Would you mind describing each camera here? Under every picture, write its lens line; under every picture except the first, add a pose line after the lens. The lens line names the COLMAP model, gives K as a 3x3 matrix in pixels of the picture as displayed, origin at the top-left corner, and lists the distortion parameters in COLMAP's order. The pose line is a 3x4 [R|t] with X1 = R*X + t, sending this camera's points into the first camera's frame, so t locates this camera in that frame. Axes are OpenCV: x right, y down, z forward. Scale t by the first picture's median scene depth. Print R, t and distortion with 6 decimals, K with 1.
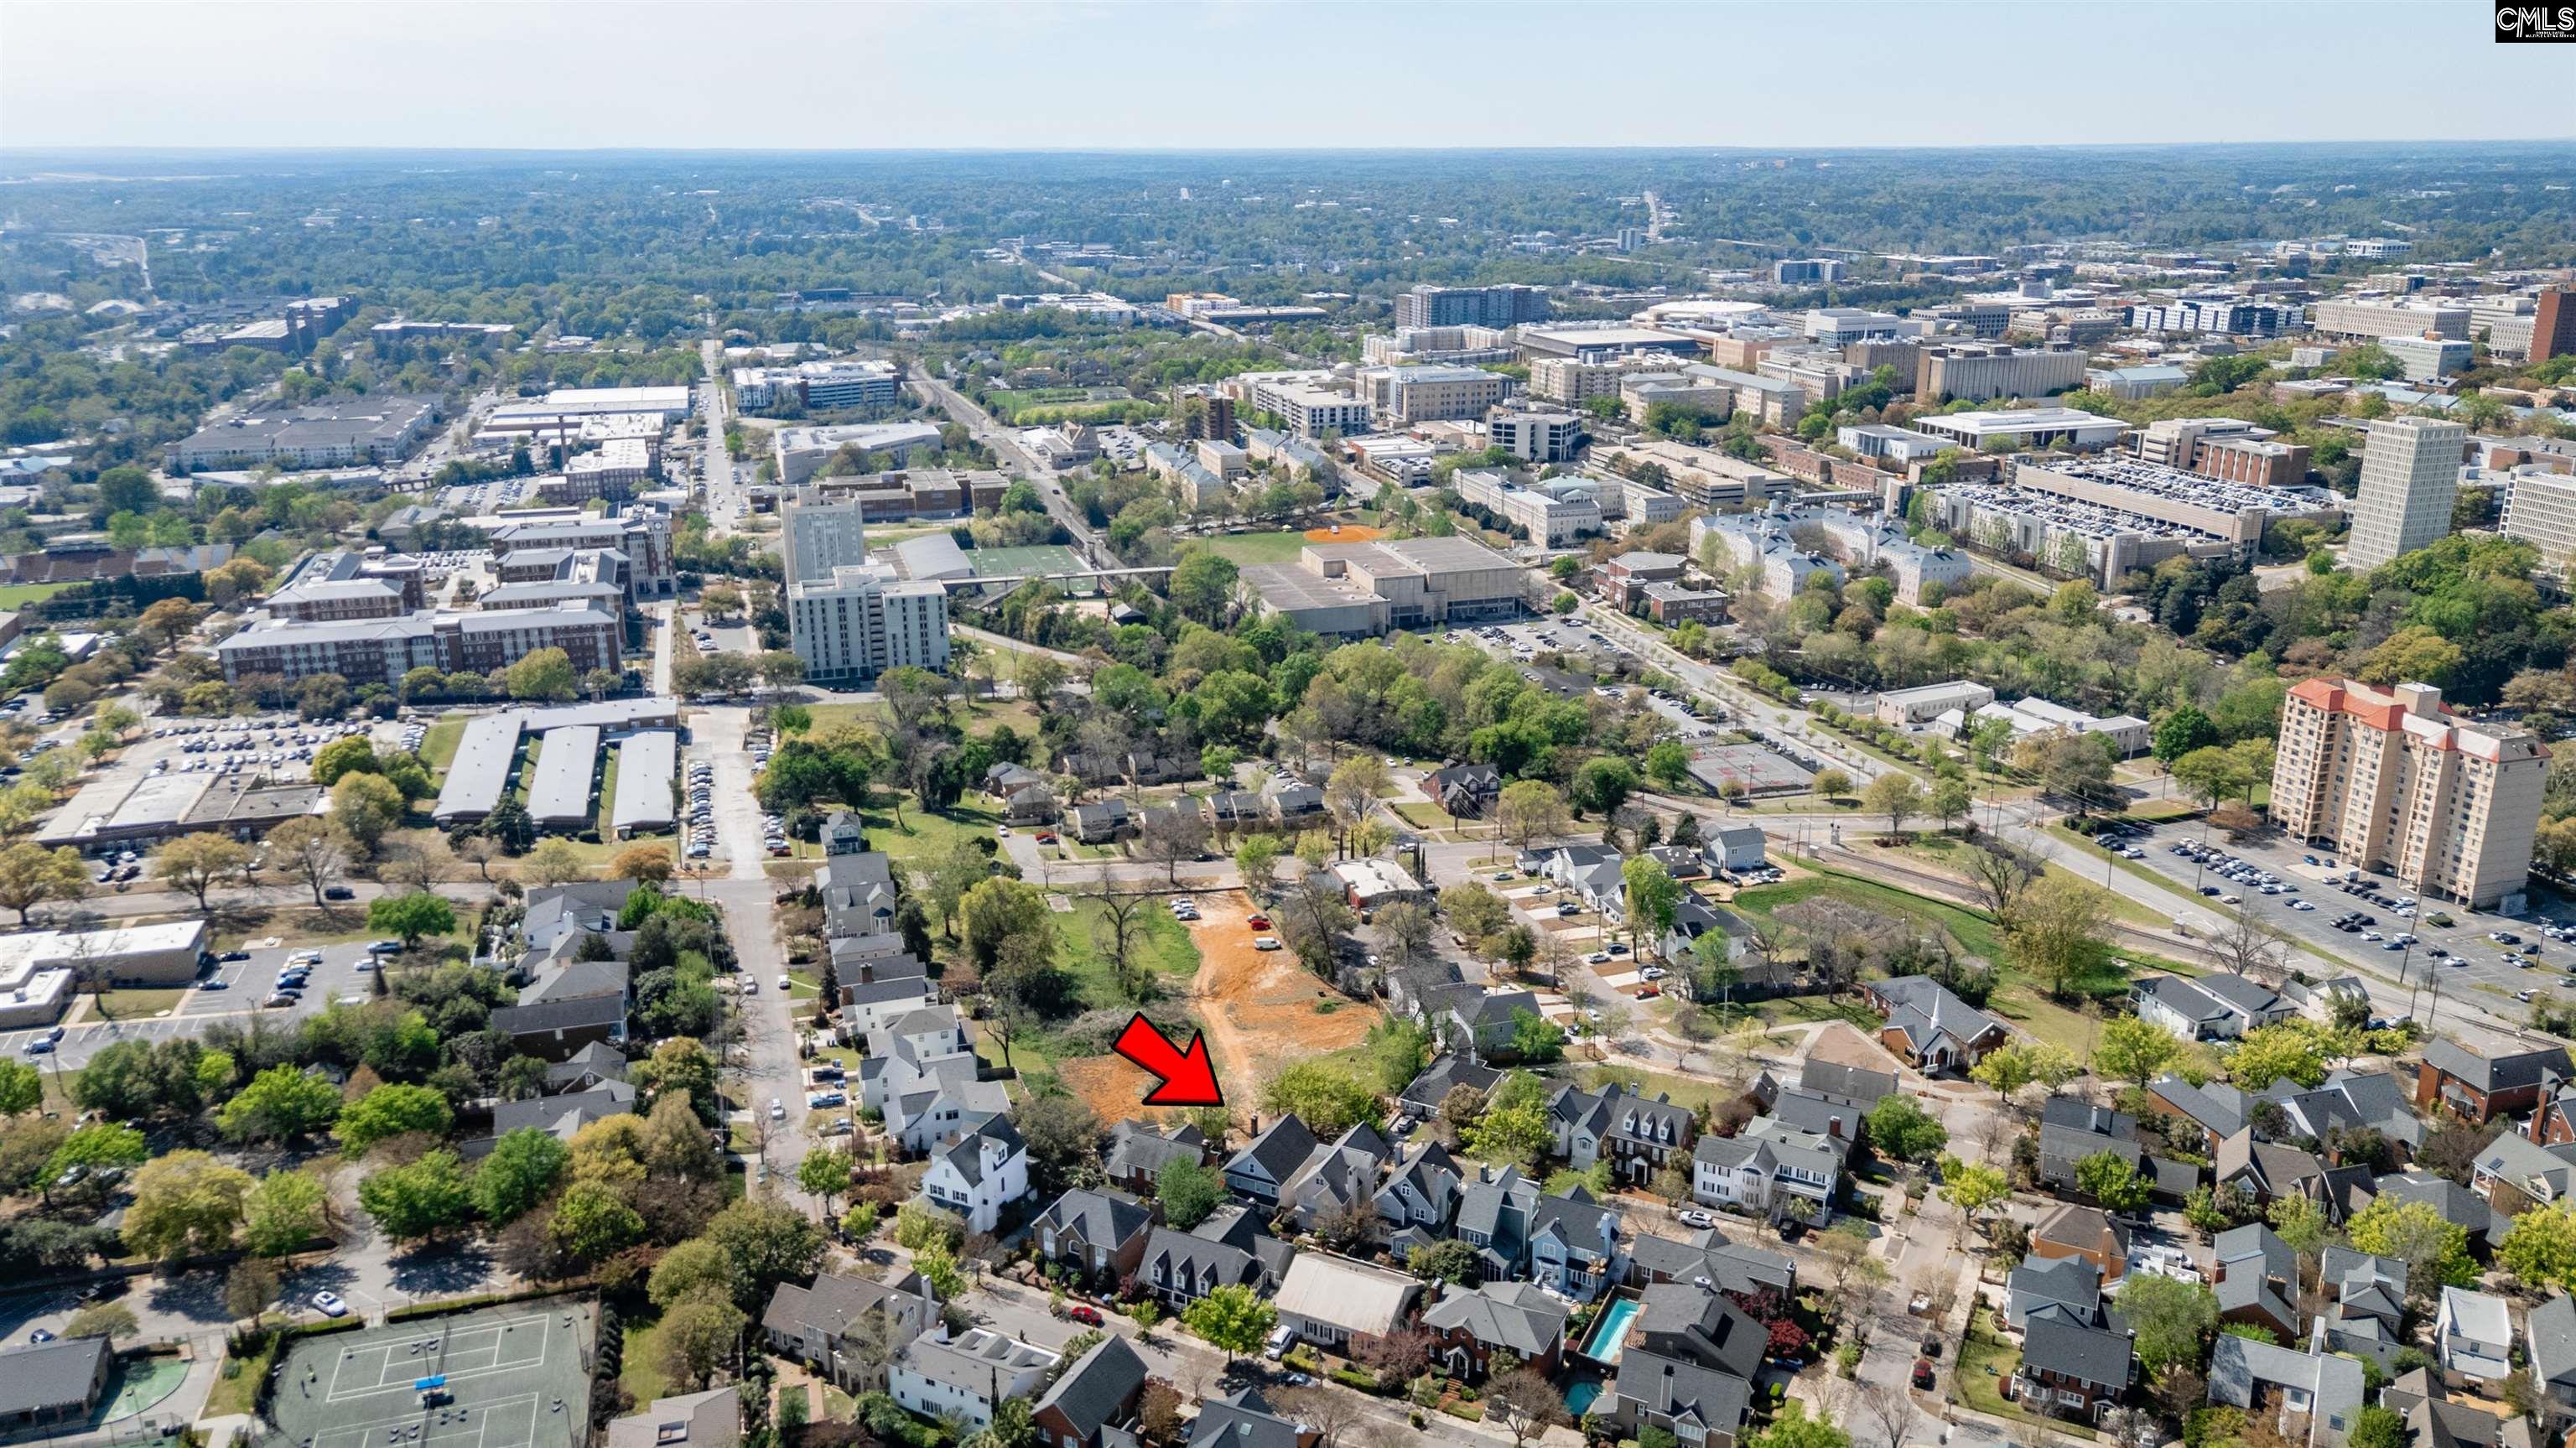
lens RADIAL K [[1855.7, 0, 1288.0], [0, 1855.7, 724.0], [0, 0, 1]] dist [0.078675, -0.098709]
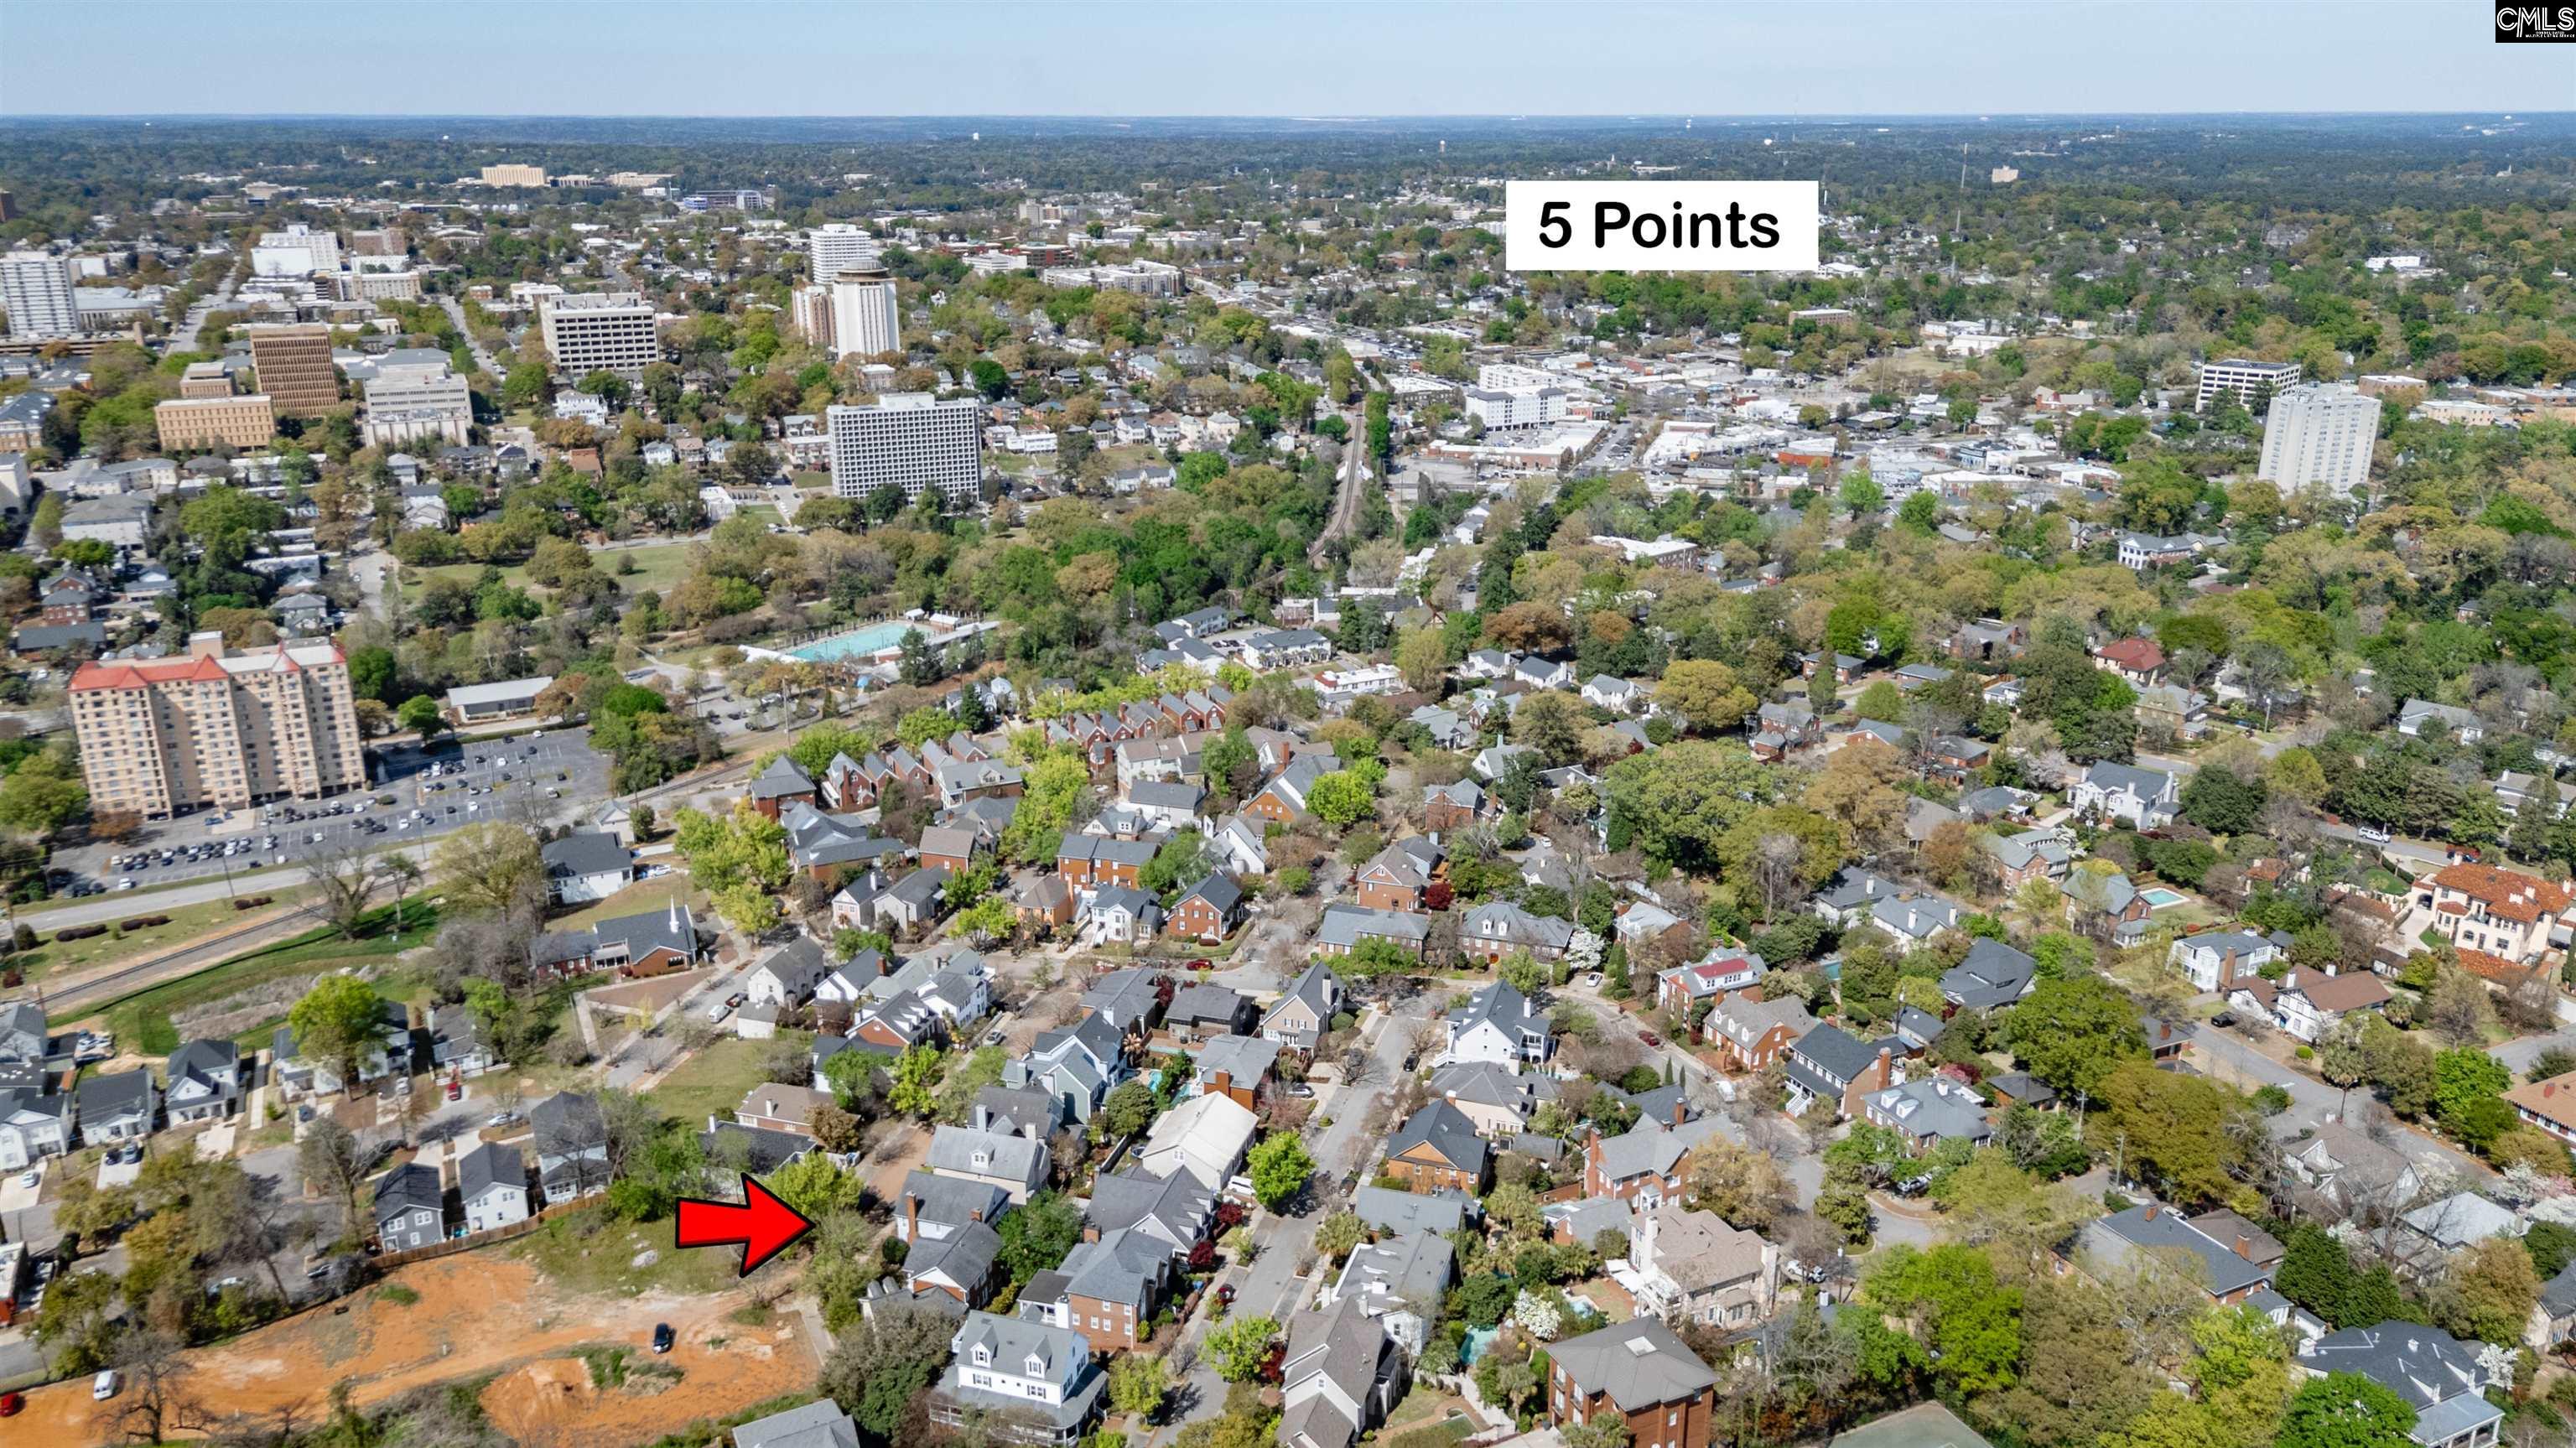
lens RADIAL K [[1865.2, 0, 1288.0], [0, 1865.2, 724.0], [0, 0, 1]] dist [0.080876, -0.100152]
pose [[-0.161915, -0.297156, 0.941000, -0.430091], [0.289908, 0.897179, 0.333202, -0.126749], [-0.943259, 0.326754, -0.059119, 0.413455]]
